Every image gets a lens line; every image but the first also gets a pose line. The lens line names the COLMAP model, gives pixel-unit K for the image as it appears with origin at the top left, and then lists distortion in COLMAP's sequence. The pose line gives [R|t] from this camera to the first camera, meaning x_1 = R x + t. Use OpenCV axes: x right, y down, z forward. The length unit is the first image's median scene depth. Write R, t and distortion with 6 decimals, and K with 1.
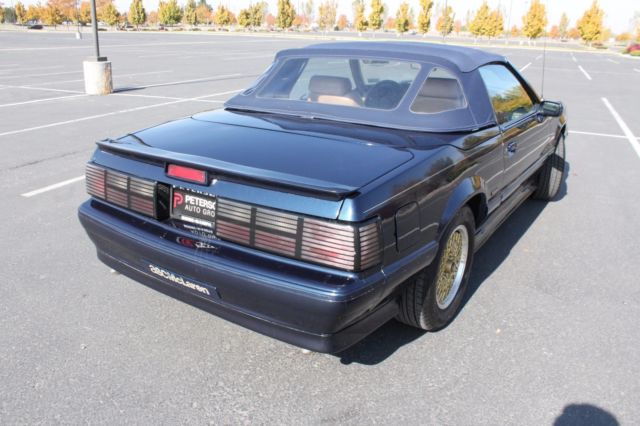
lens RADIAL K [[534.9, 0, 318.4], [0, 534.9, 212.8], [0, 0, 1]] dist [-0.165233, 0.137711]
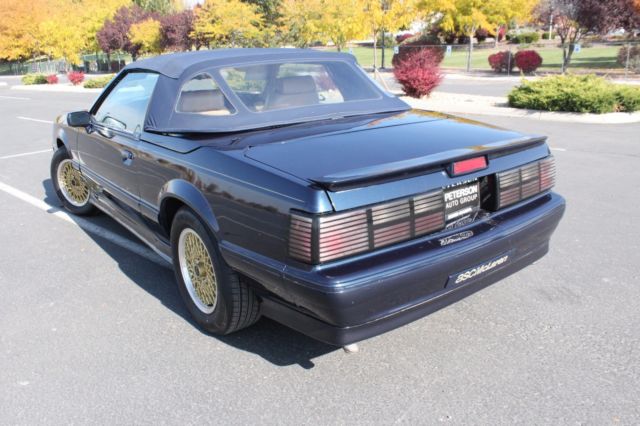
lens RADIAL K [[534.9, 0, 317.3], [0, 534.9, 214.5], [0, 0, 1]] dist [-0.165233, 0.137711]
pose [[0.314206, -0.308153, 0.897951, -0.044303], [0.342143, 0.919049, 0.195672, -0.009866], [-0.885558, 0.245747, 0.394203, 0.030457]]
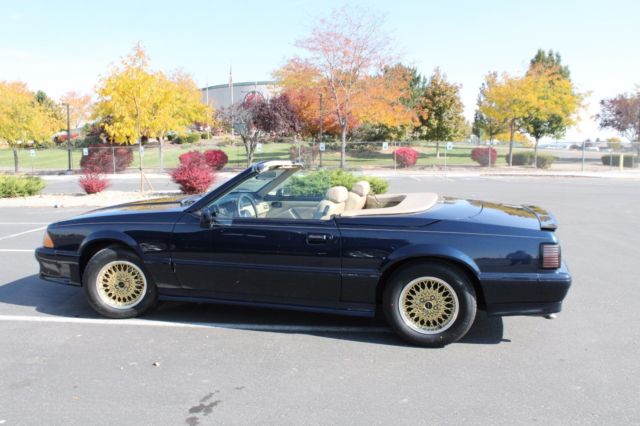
lens RADIAL K [[534.9, 0, 319.6], [0, 534.9, 227.4], [0, 0, 1]] dist [-0.165233, 0.137711]
pose [[-0.325700, -0.162078, 0.931478, -0.062297], [0.314285, 0.910614, 0.268341, -0.028957], [-0.891709, 0.380148, -0.245648, 0.077560]]
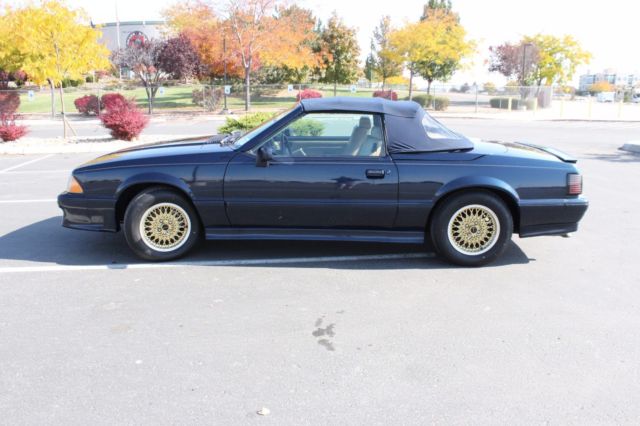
lens RADIAL K [[534.9, 0, 321.6], [0, 534.9, 217.2], [0, 0, 1]] dist [-0.165233, 0.137711]
pose [[-0.520332, -0.223134, 0.824297, -0.057736], [0.271954, 0.871707, 0.407637, -0.035490], [-0.809503, 0.436278, -0.392895, 0.096896]]
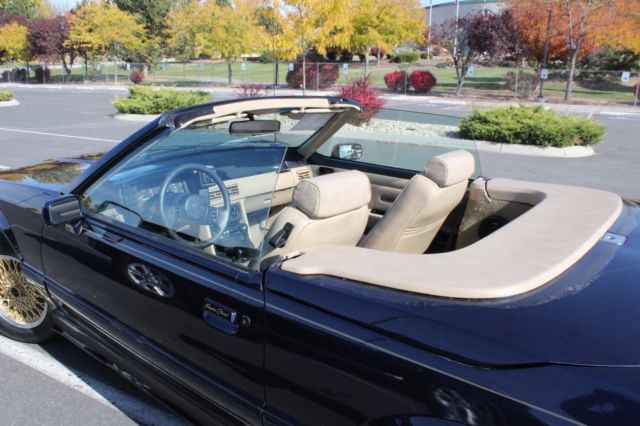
lens RADIAL K [[534.9, 0, 321.4], [0, 534.9, 211.5], [0, 0, 1]] dist [-0.165233, 0.137711]
pose [[0.083999, -0.285826, 0.954593, -0.026624], [0.315155, 0.916424, 0.246666, -0.020172], [-0.945316, 0.280125, 0.167058, 0.053621]]
